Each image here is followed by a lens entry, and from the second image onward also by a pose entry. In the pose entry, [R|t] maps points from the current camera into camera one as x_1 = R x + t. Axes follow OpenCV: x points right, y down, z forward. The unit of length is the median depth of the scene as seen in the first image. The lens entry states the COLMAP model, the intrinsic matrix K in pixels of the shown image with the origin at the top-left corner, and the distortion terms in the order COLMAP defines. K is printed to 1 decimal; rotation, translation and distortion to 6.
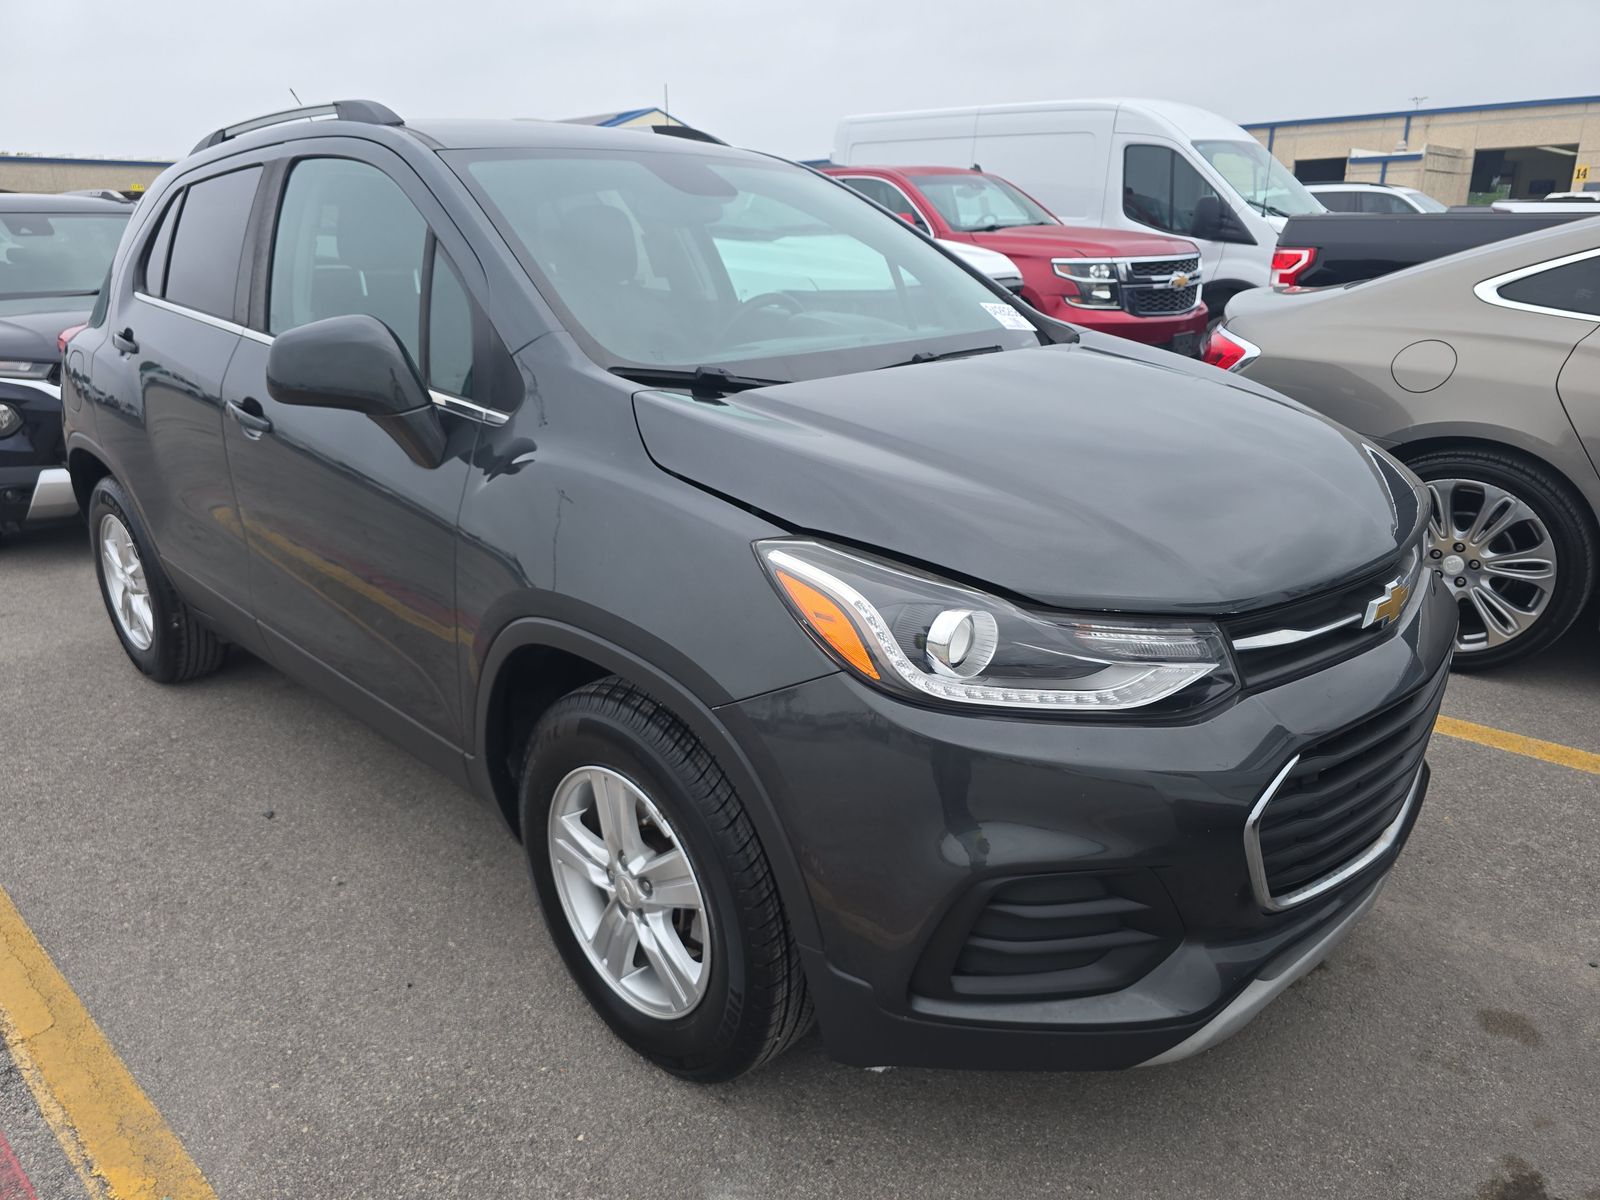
lens RADIAL K [[1072.8, 0, 801.7], [0, 1072.8, 596.2], [0, 0, 1]] dist [0.025956, -0.004950]
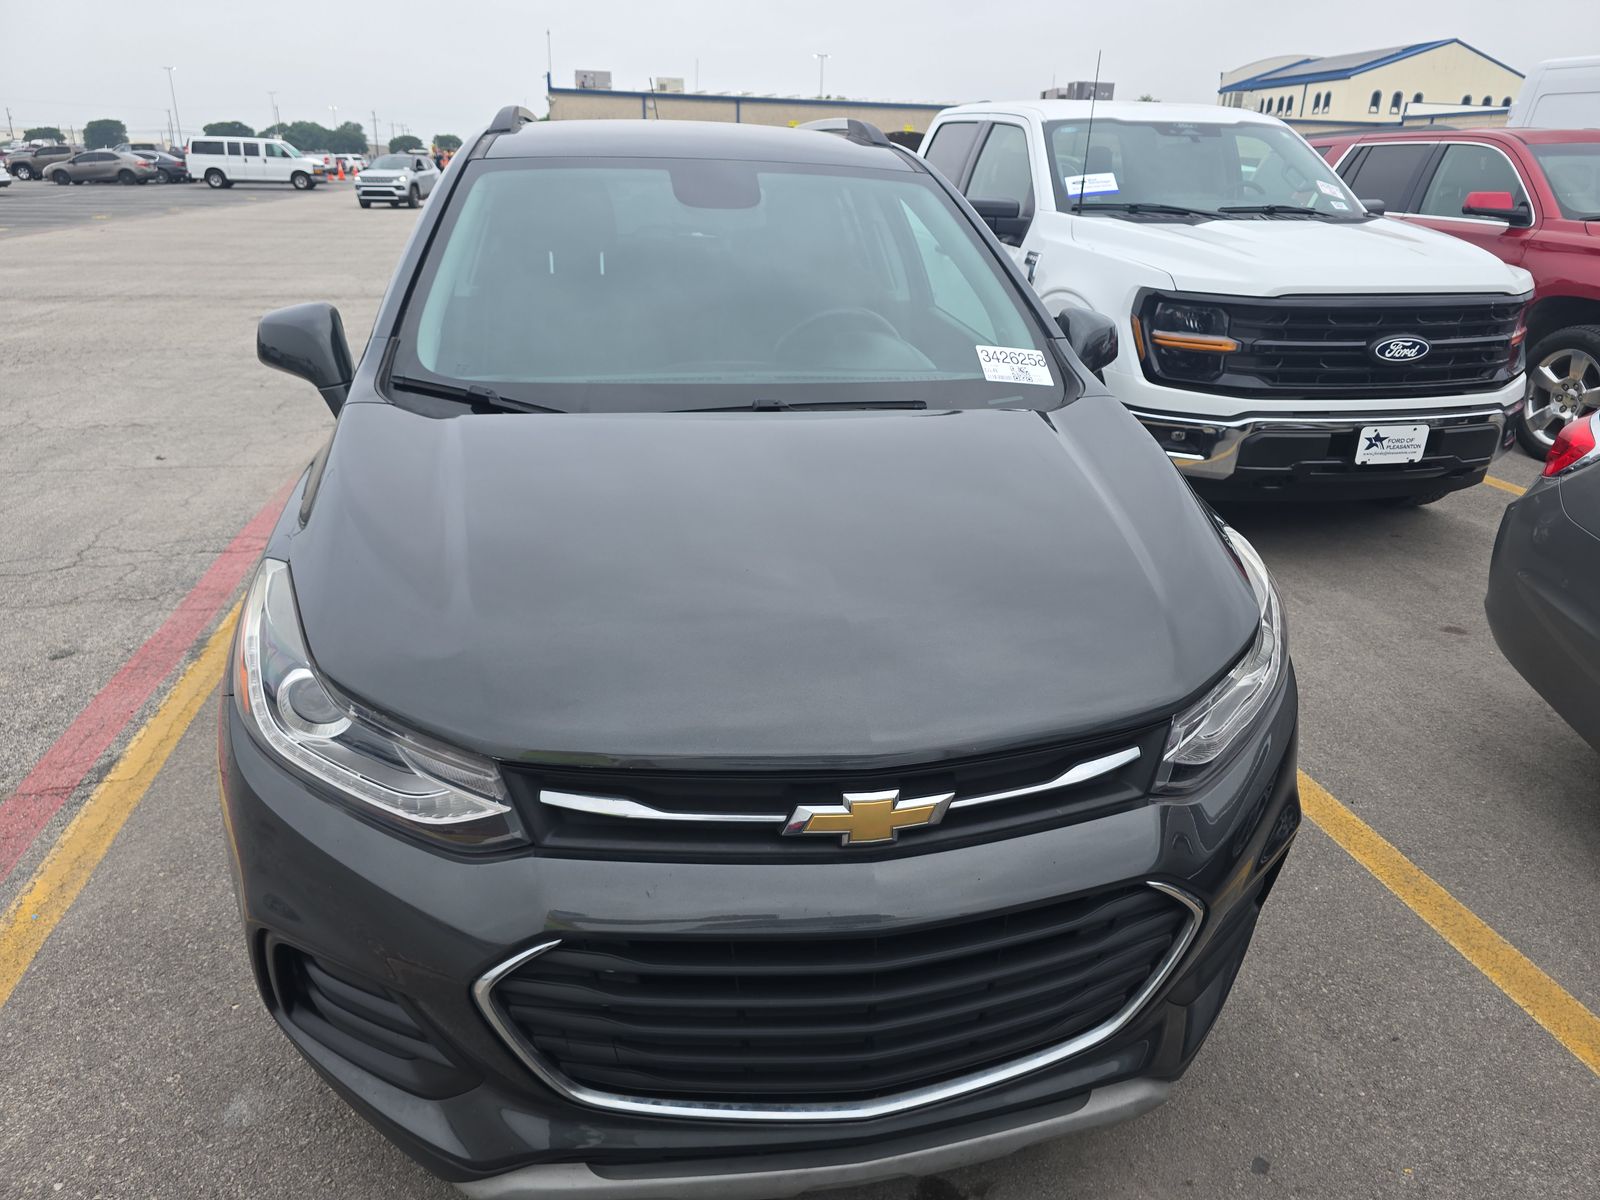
lens RADIAL K [[1072.8, 0, 802.3], [0, 1072.8, 603.9], [0, 0, 1]] dist [0.025956, -0.004950]
pose [[0.816626, 0.246105, -0.522068, 0.849548], [-0.218593, 0.969030, 0.114877, -0.217009], [0.534171, 0.020309, 0.845132, 0.311302]]
